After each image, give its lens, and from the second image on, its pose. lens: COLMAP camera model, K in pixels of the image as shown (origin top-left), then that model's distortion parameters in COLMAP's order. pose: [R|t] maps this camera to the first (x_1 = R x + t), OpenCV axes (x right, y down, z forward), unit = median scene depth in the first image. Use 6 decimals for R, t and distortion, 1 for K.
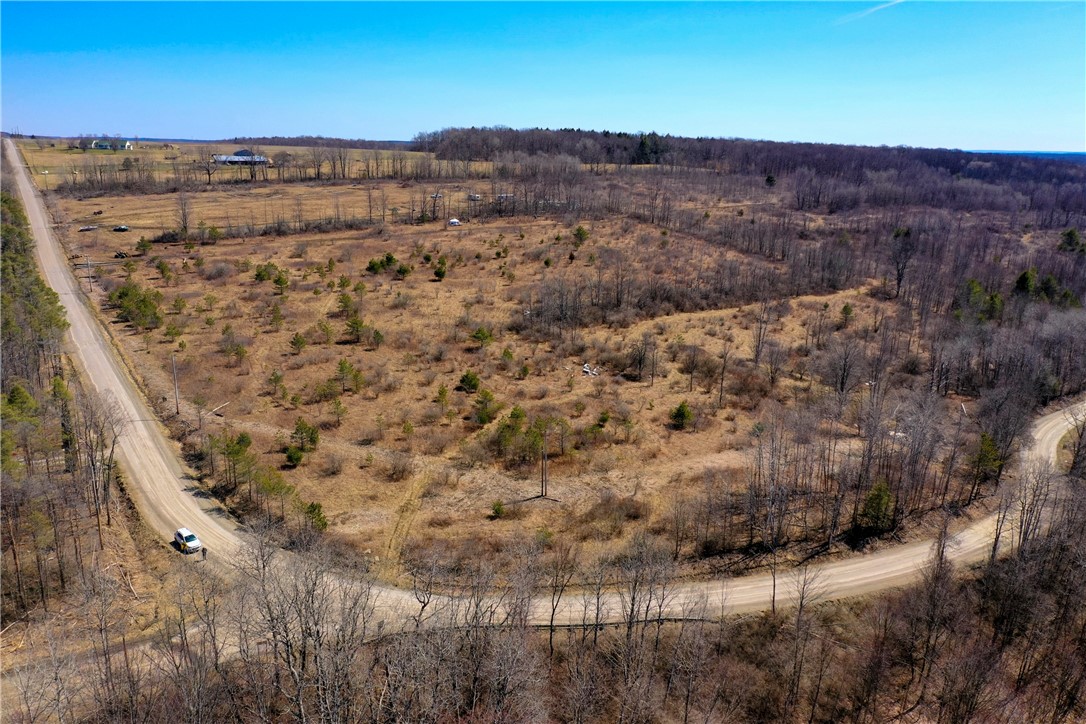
lens RADIAL K [[854.7, 0, 540.6], [0, 854.7, 363.7], [0, 0, 1]] dist [-0.000373, 0.000487]
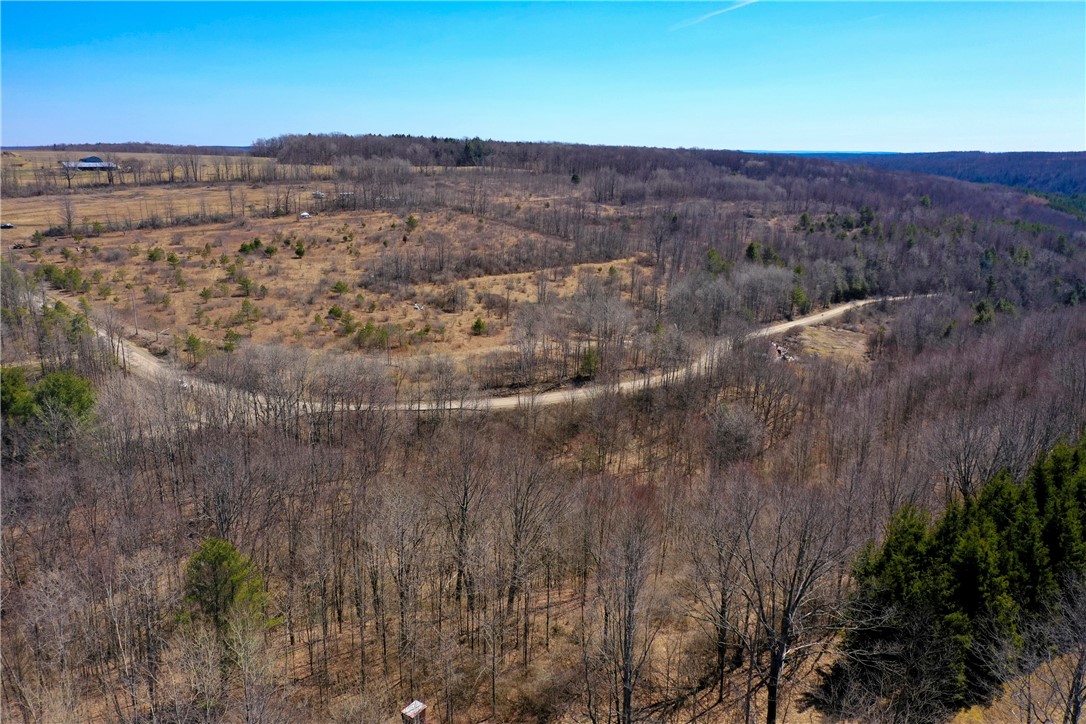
lens RADIAL K [[854.7, 0, 540.6], [0, 854.7, 363.7], [0, 0, 1]] dist [-0.000373, 0.000487]
pose [[0.982536, -0.052385, 0.178546, -0.001623], [0.053069, 0.998590, 0.000947, 0.062003], [-0.178344, 0.008545, 0.983931, -0.249431]]
